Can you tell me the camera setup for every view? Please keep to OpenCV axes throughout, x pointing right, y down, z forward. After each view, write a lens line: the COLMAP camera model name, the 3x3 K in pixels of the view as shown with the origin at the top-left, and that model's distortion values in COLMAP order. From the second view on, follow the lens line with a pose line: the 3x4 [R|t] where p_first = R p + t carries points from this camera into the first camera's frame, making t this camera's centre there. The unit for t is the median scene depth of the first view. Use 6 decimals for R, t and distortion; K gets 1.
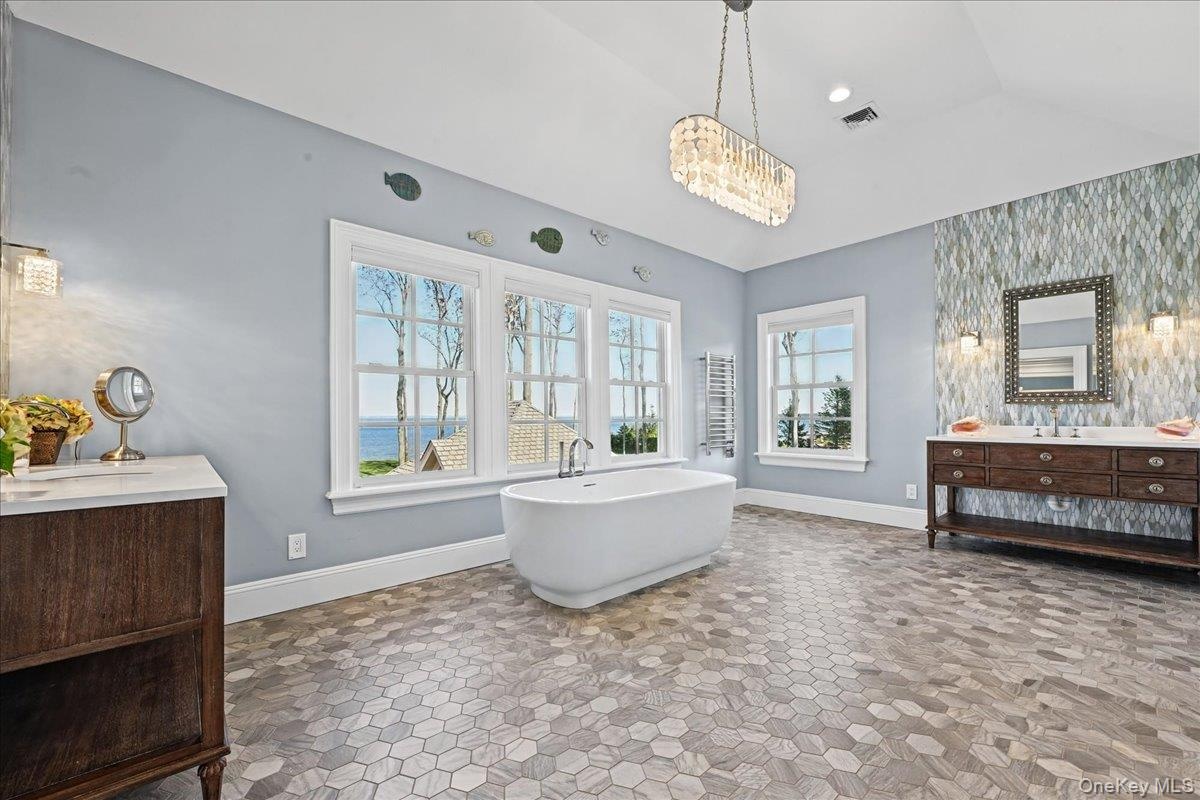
lens RADIAL K [[485.9, 0, 603.5], [0, 485.9, 404.3], [0, 0, 1]] dist [-0.000372, -0.000141]
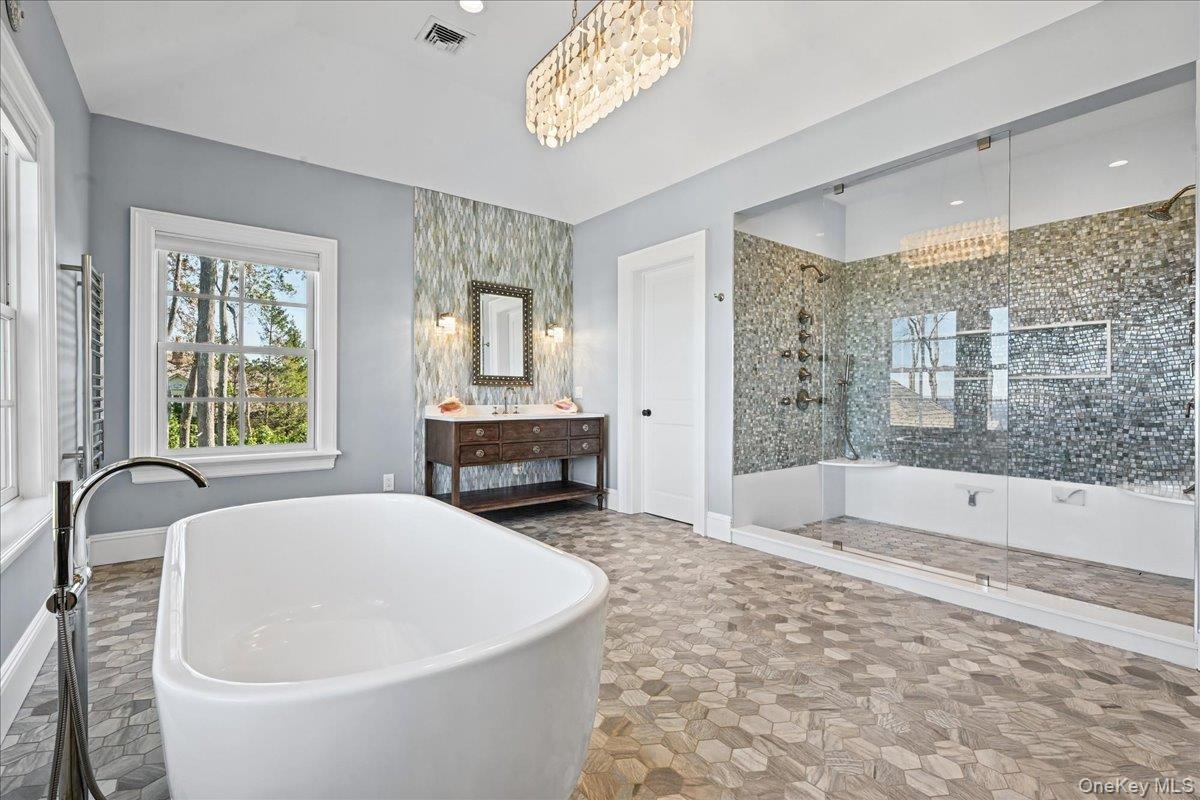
lens RADIAL K [[534.9, 0, 617.5], [0, 534.9, 392.4], [0, 0, 1]] dist [-0.000439, -0.000051]
pose [[0.053772, 0.010627, 0.998497, -0.399963], [-0.025700, 0.999627, -0.009255, 0.020730], [-0.998222, -0.025164, 0.054025, 0.703468]]
